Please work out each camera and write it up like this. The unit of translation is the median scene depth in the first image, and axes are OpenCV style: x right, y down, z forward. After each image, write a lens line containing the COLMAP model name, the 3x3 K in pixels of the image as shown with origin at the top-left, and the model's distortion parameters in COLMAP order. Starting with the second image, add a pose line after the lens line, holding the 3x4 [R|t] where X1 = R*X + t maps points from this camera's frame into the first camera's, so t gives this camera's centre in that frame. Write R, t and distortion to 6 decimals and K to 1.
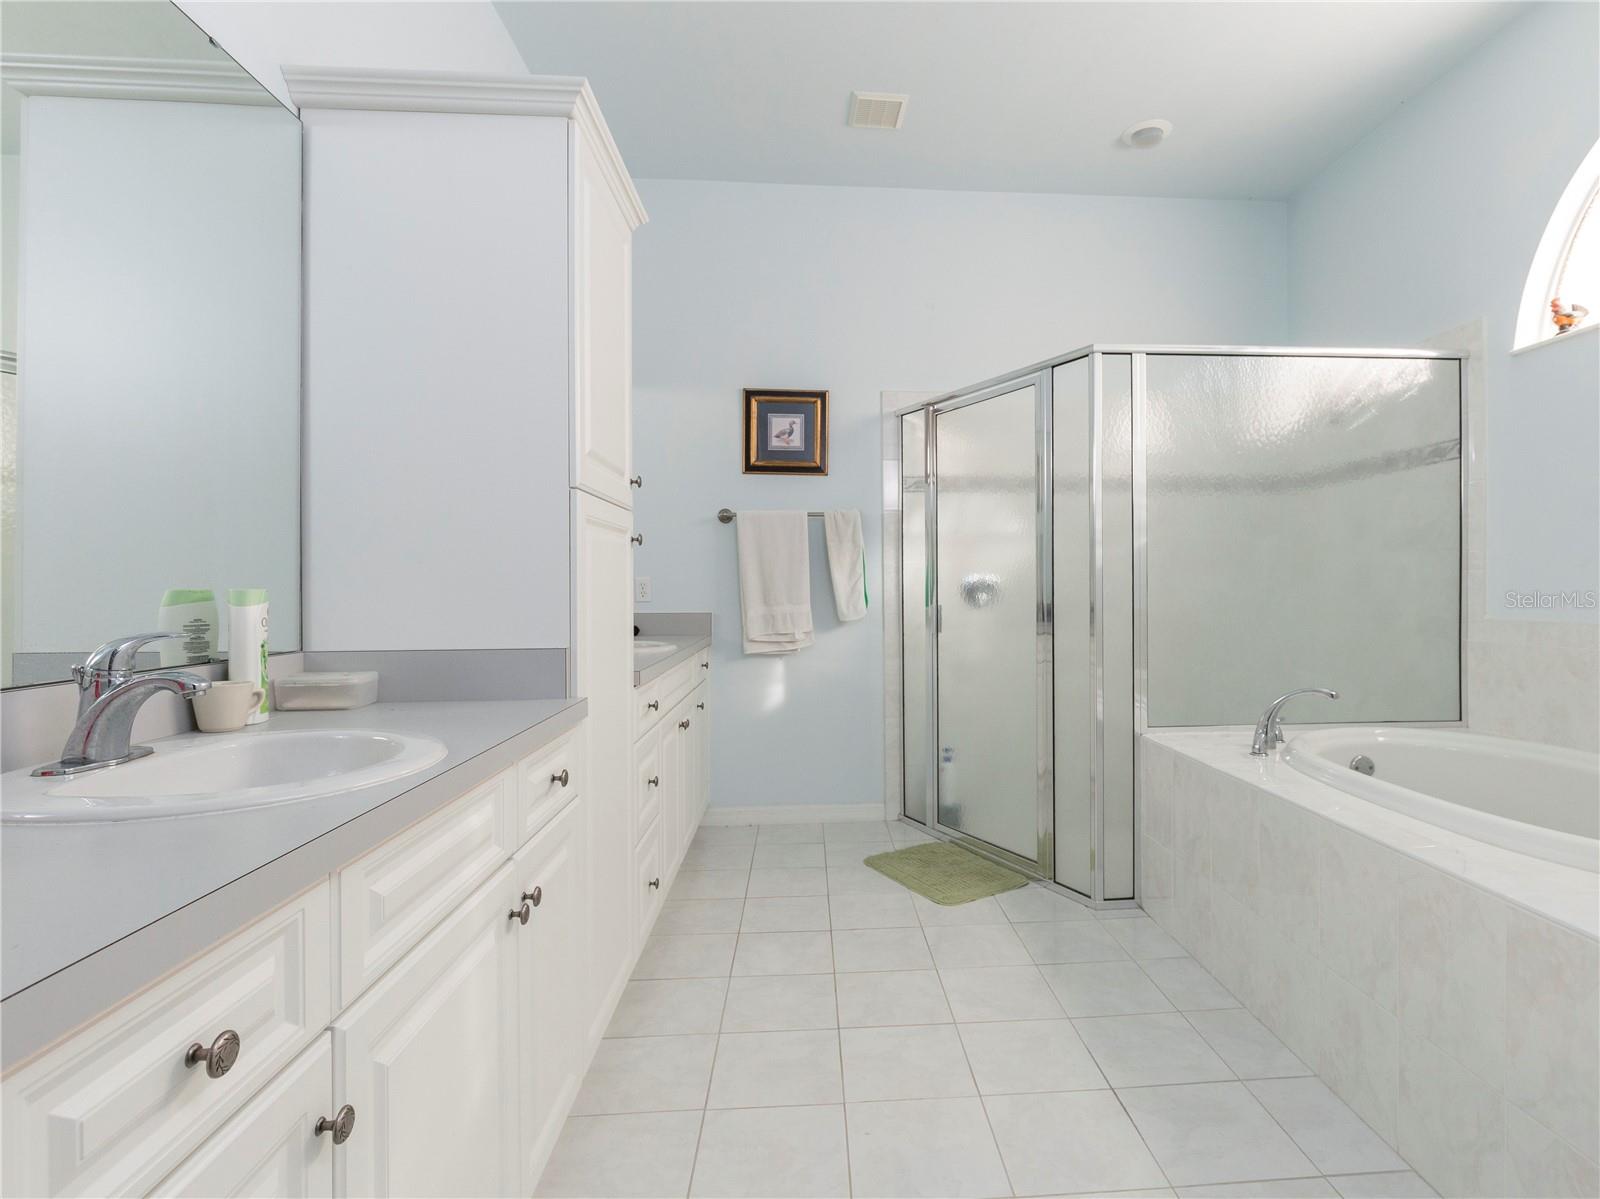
lens RADIAL K [[814.0, 0, 803.7], [0, 814.0, 592.5], [0, 0, 1]] dist [0.004867, -0.001722]
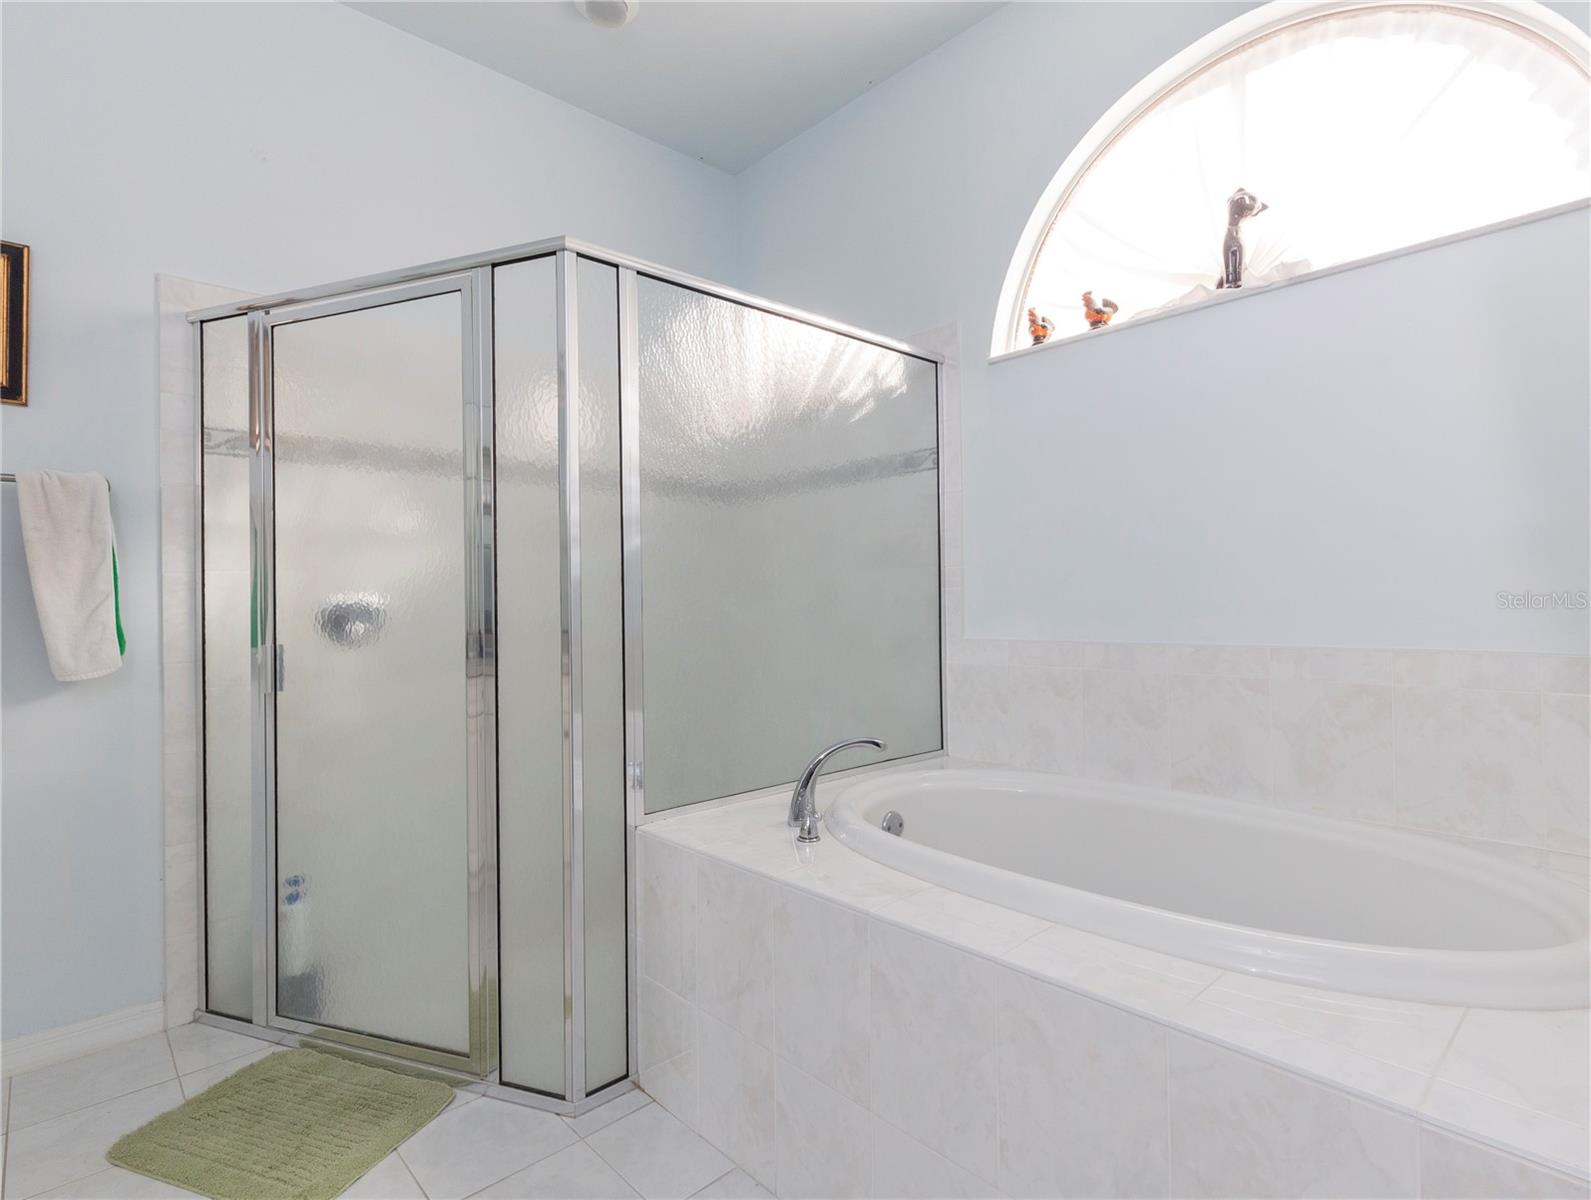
lens RADIAL K [[809.4, 0, 807.2], [0, 809.4, 590.8], [0, 0, 1]] dist [0.004867, -0.001722]
pose [[0.728101, 0.003696, 0.685460, 0.047042], [0.017519, 0.999558, -0.023999, -0.003328], [-0.685246, 0.029482, 0.727715, 0.348375]]
